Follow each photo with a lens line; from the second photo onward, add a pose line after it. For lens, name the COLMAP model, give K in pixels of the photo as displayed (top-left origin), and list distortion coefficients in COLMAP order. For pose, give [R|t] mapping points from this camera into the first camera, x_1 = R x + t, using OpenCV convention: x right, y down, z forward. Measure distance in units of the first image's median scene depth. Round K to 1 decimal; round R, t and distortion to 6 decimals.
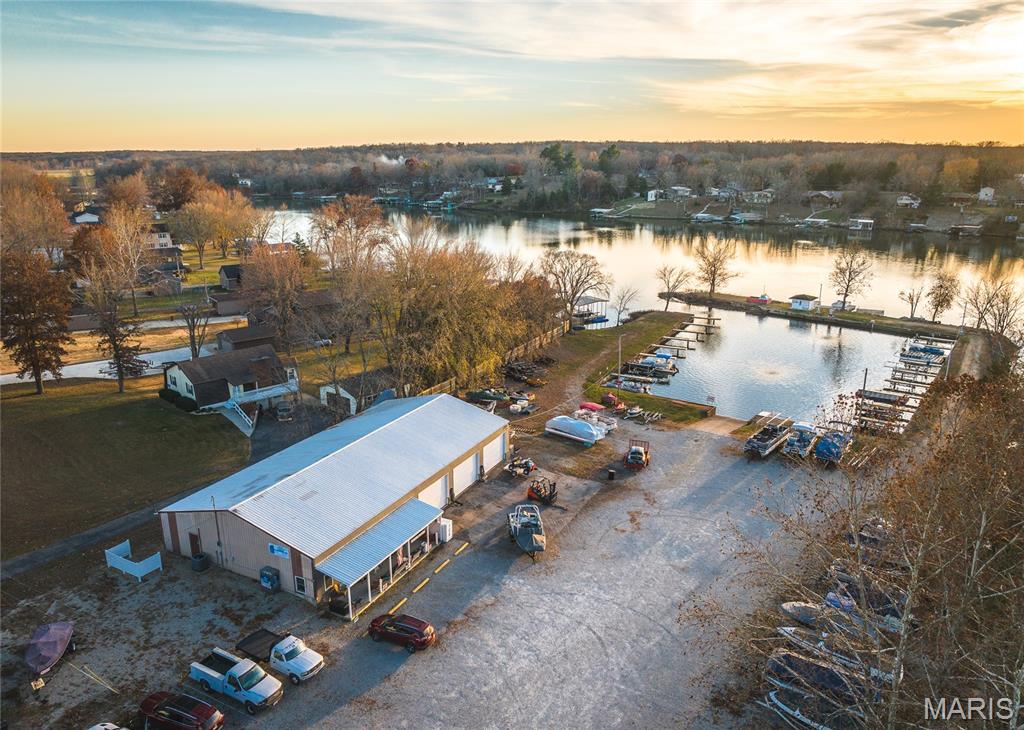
lens RADIAL K [[748.6, 0, 497.0], [0, 748.6, 395.9], [0, 0, 1]] dist [-0.057778, 0.035651]
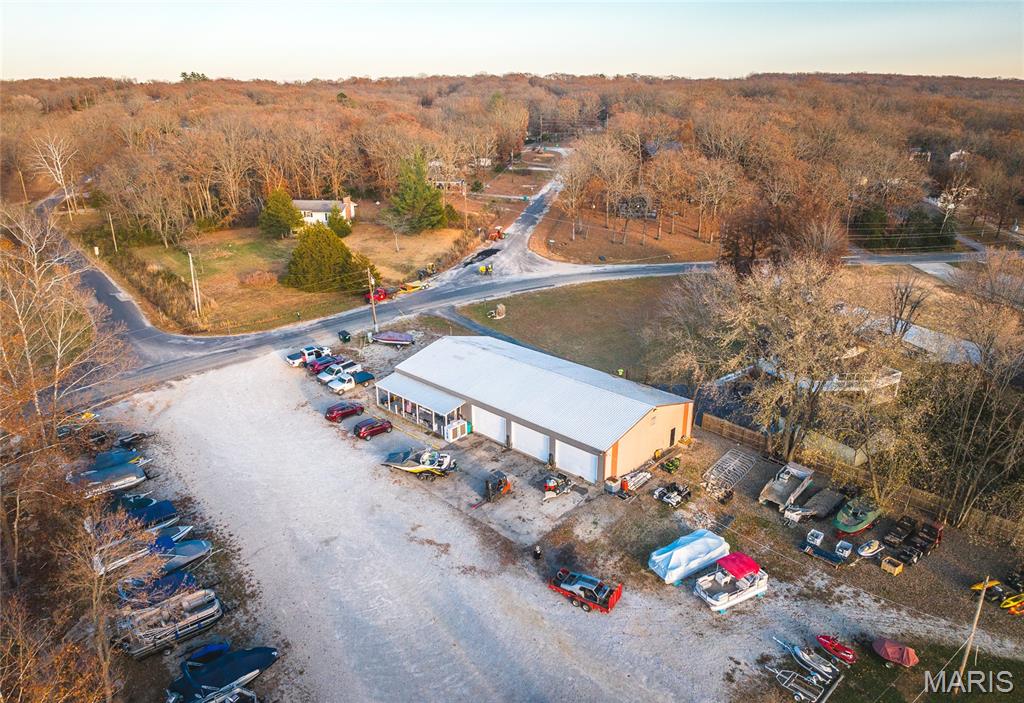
lens RADIAL K [[722.4, 0, 512.0], [0, 722.4, 351.5], [0, 0, 1]] dist [-0.024514, -0.003220]
pose [[-0.290652, 0.327608, -0.898996, 0.628111], [-0.292687, 0.864080, 0.409512, -0.310291], [0.910964, 0.382150, -0.155260, 0.811608]]
